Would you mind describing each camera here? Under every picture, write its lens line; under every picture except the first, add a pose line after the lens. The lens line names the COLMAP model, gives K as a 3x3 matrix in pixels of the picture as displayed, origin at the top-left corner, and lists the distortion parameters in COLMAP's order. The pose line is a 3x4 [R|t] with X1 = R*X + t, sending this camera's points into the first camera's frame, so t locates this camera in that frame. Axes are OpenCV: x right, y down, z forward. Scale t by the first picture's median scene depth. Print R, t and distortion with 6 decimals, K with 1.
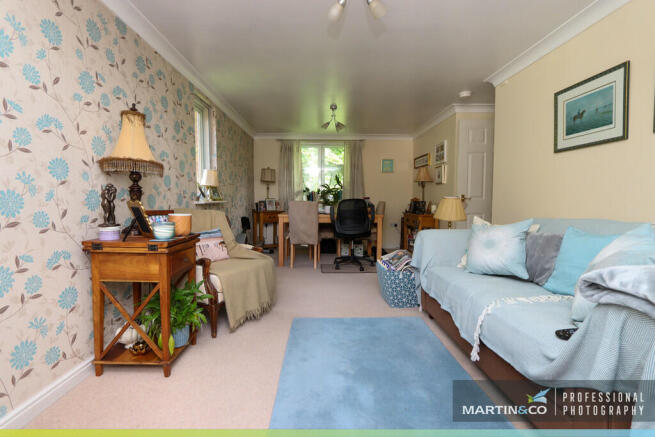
lens RADIAL K [[302.9, 0, 327.1], [0, 302.9, 219.7], [0, 0, 1]] dist [-0.016150, 0.002224]
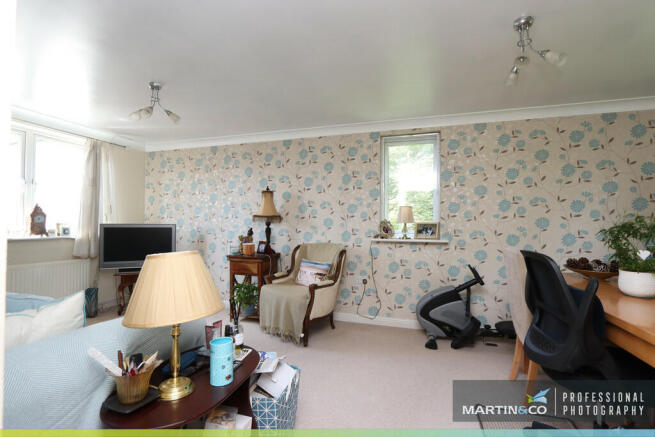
lens RADIAL K [[302.9, 0, 327.1], [0, 302.9, 220.8], [0, 0, 1]] dist [-0.016150, 0.002224]
pose [[-0.324719, -0.034213, -0.945191, 0.811285], [-0.075116, 0.997122, -0.010287, -0.127450], [0.942823, 0.067658, -0.326355, 1.515299]]
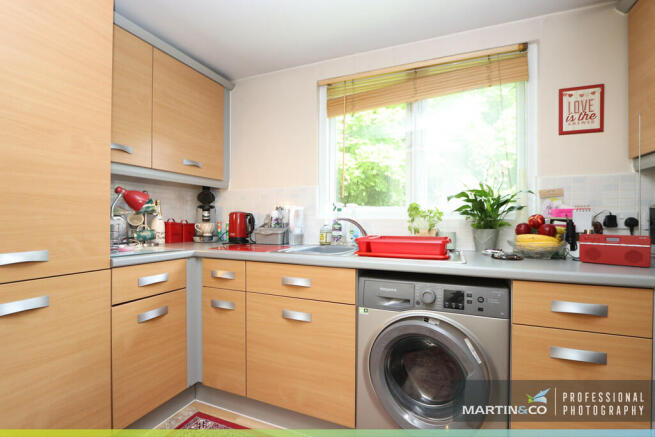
lens RADIAL K [[302.9, 0, 328.1], [0, 302.9, 218.7], [0, 0, 1]] dist [-0.016150, 0.002224]
pose [[0.403728, -0.010034, 0.914824, -0.867325], [0.065194, 0.997713, -0.017828, 0.109665], [-0.912553, 0.066839, 0.403459, 1.369088]]
